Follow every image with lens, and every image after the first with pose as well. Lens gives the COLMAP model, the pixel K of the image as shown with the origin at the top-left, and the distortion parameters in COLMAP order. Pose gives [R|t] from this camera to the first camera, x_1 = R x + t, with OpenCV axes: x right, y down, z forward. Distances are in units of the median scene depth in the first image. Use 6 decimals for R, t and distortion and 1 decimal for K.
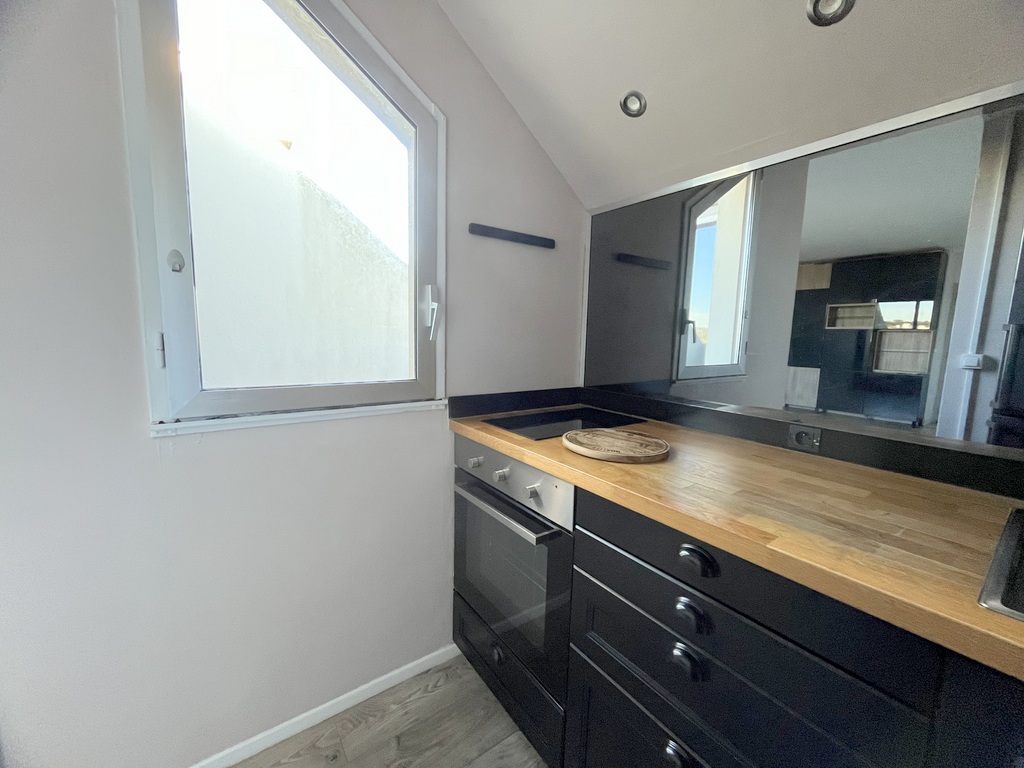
lens RADIAL K [[415.7, 0, 506.6], [0, 415.7, 383.6], [0, 0, 1]] dist [0.003249, 0.000089]
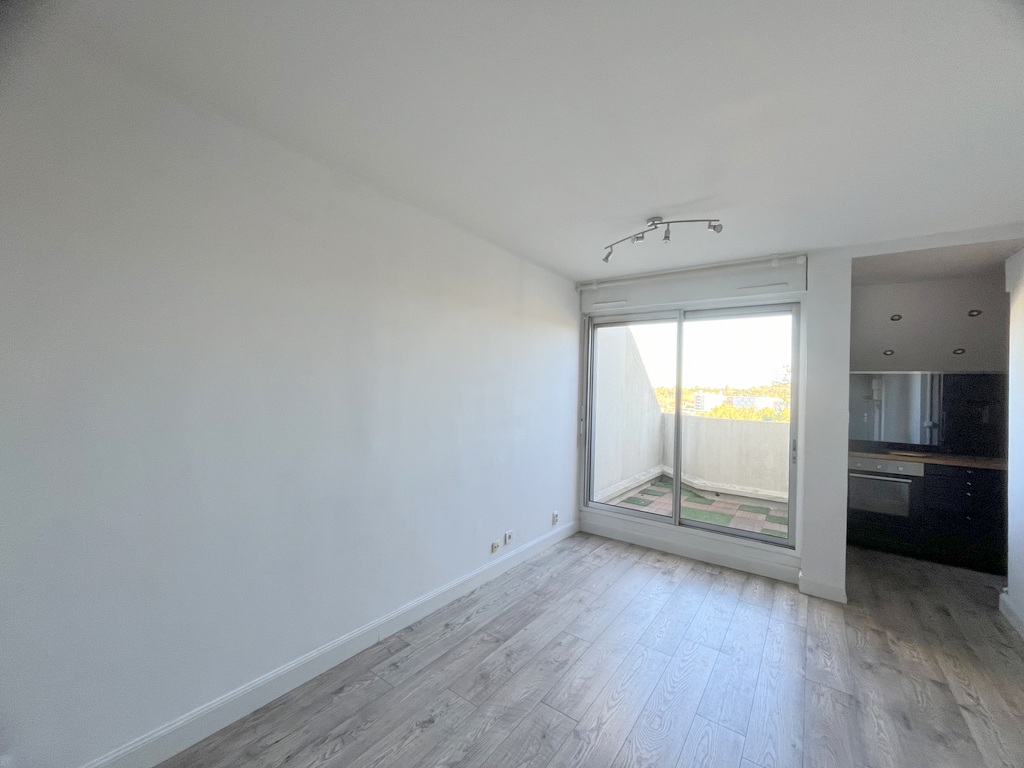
lens RADIAL K [[415.7, 0, 515.4], [0, 415.7, 386.2], [0, 0, 1]] dist [0.003249, 0.000089]
pose [[0.948108, -0.000722, 0.317949, -2.659033], [0.041115, 0.991879, -0.120353, -0.092211], [-0.315280, 0.127180, 0.940438, -0.869589]]
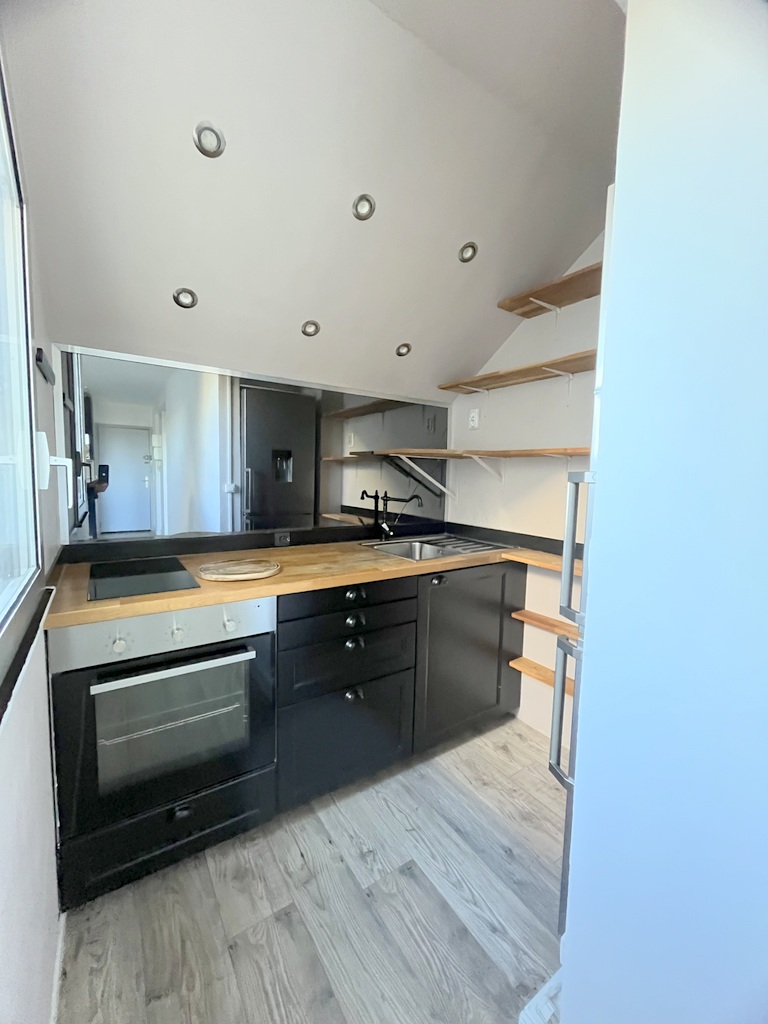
lens RADIAL K [[415.7, 0, 381.1], [0, 415.7, 512.0], [0, 0, 1]] dist [0.003249, 0.000089]
pose [[0.041091, -0.110582, 0.993017, -0.686739], [0.090820, 0.990156, 0.106505, -0.091434], [-0.995019, 0.085810, 0.050729, 0.317194]]
